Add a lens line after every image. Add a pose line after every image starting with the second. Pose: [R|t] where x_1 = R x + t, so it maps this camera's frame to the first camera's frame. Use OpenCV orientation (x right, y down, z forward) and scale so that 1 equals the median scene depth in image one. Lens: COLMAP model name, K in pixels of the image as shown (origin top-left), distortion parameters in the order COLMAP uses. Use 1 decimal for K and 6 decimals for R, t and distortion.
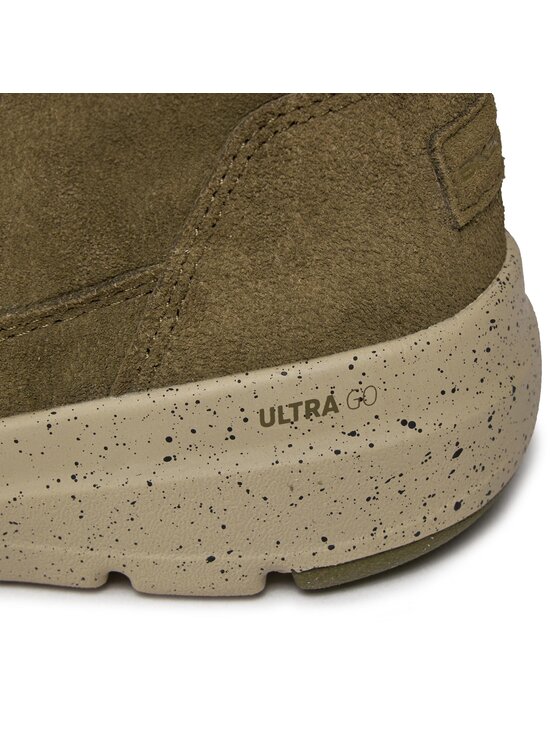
lens RADIAL K [[2216.4, 0, 280.2], [0, 2216.4, 373.5], [0, 0, 1]] dist [-0.317809, 0.000000]
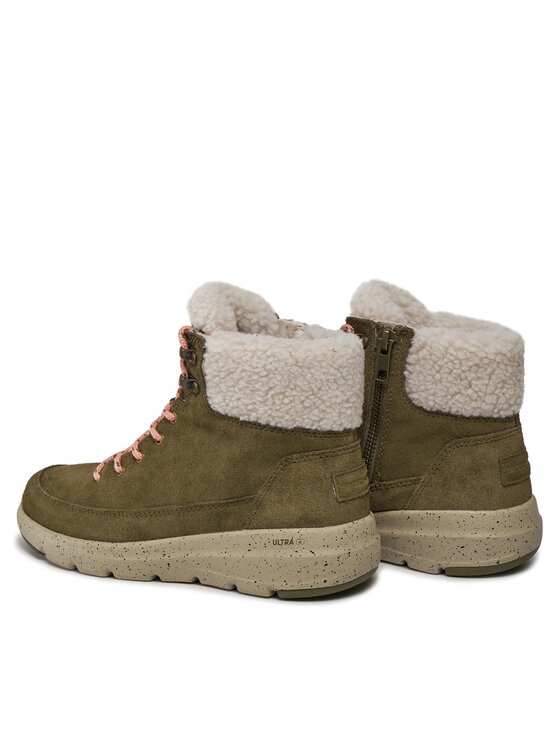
lens RADIAL K [[2176.6, 0, 280.2], [0, 2176.6, 372.6], [0, 0, 1]] dist [-0.367896, 0.000000]
pose [[0.894112, 0.129517, -0.428707, 1.470950], [-0.250728, 0.937949, -0.239555, 0.600904], [0.371079, 0.321678, 0.871105, -2.144036]]
